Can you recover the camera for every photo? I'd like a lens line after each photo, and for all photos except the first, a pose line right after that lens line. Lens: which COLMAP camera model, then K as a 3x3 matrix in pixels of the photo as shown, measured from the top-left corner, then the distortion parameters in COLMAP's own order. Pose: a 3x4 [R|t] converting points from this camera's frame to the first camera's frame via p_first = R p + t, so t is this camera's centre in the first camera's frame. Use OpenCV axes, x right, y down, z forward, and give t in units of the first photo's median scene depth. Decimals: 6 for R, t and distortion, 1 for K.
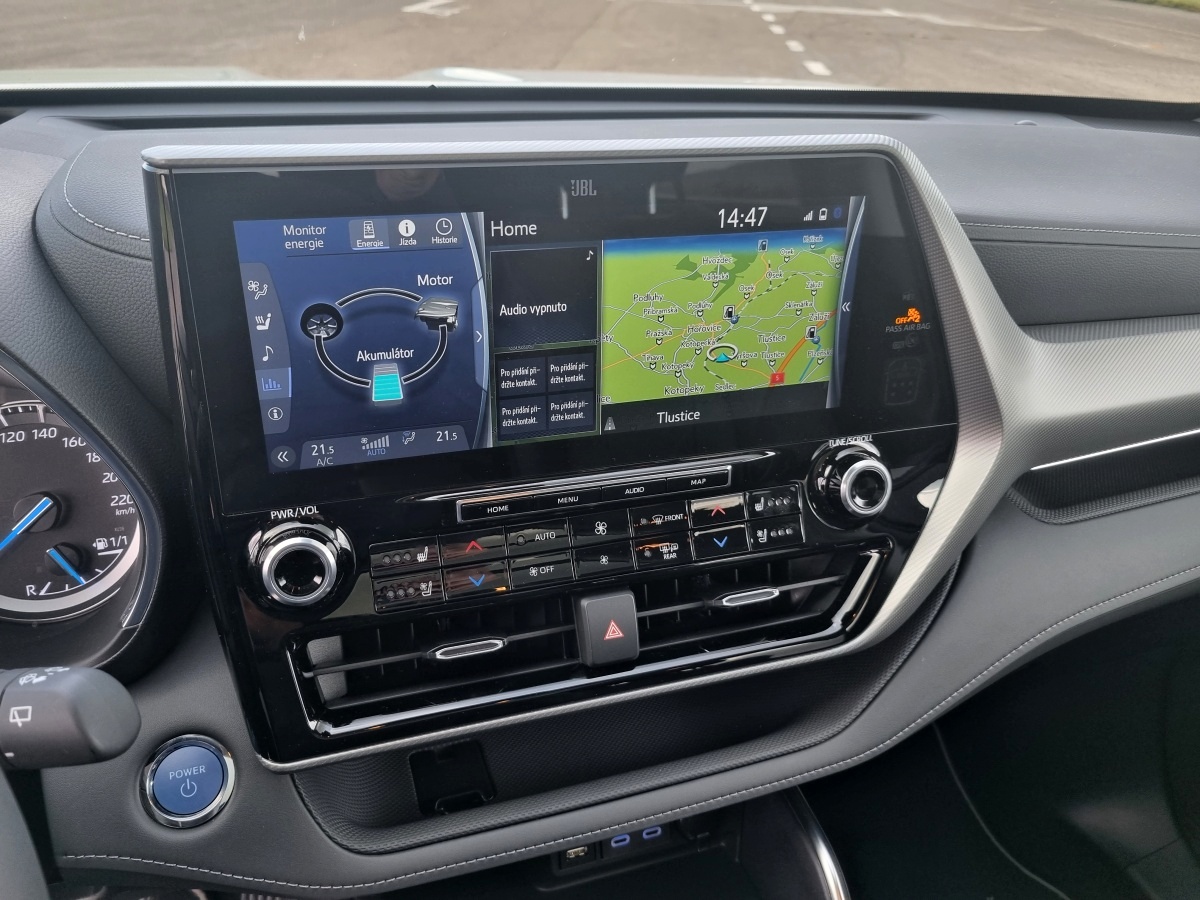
lens RADIAL K [[916.8, 0, 601.7], [0, 916.8, 411.0], [0, 0, 1]] dist [0.035619, -0.001226]
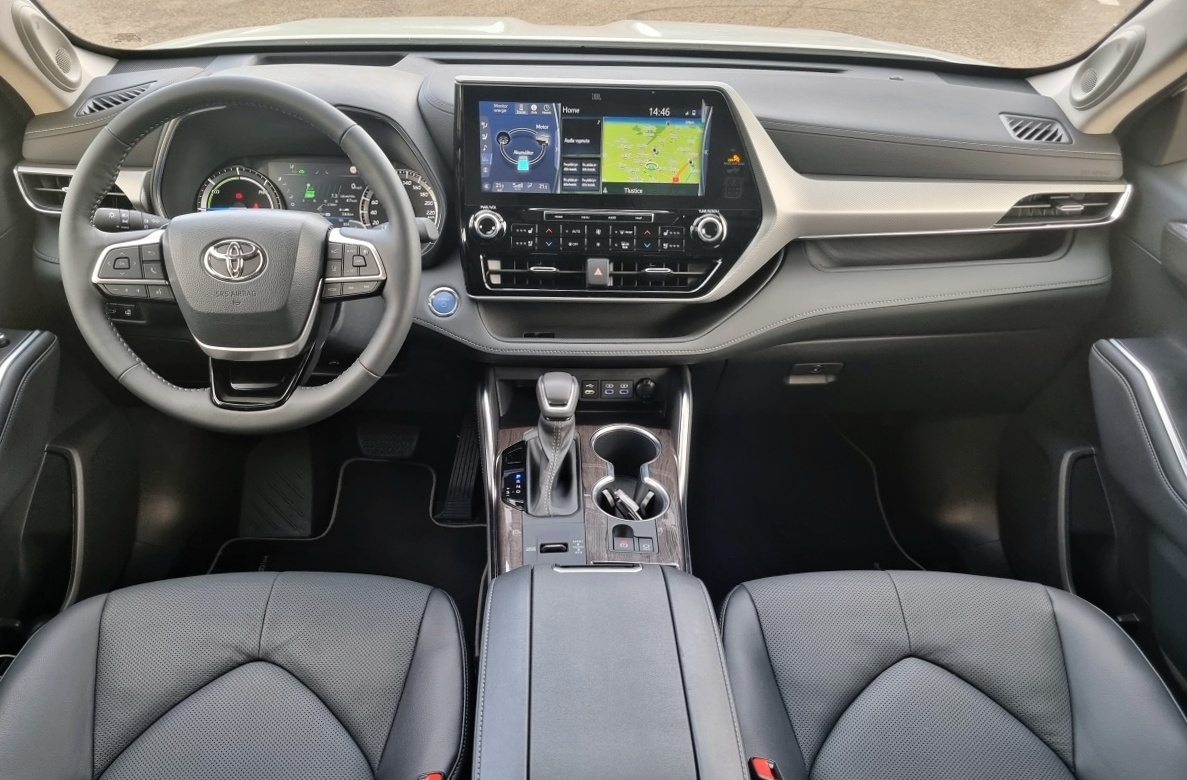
lens RADIAL K [[918.1, 0, 574.9], [0, 918.1, 389.0], [0, 0, 1]] dist [0.043570, -0.001247]
pose [[0.950855, 0.140700, -0.275823, 0.757788], [-0.124021, 0.989280, 0.077099, 0.397965], [0.283714, -0.039102, 0.958111, -1.615899]]
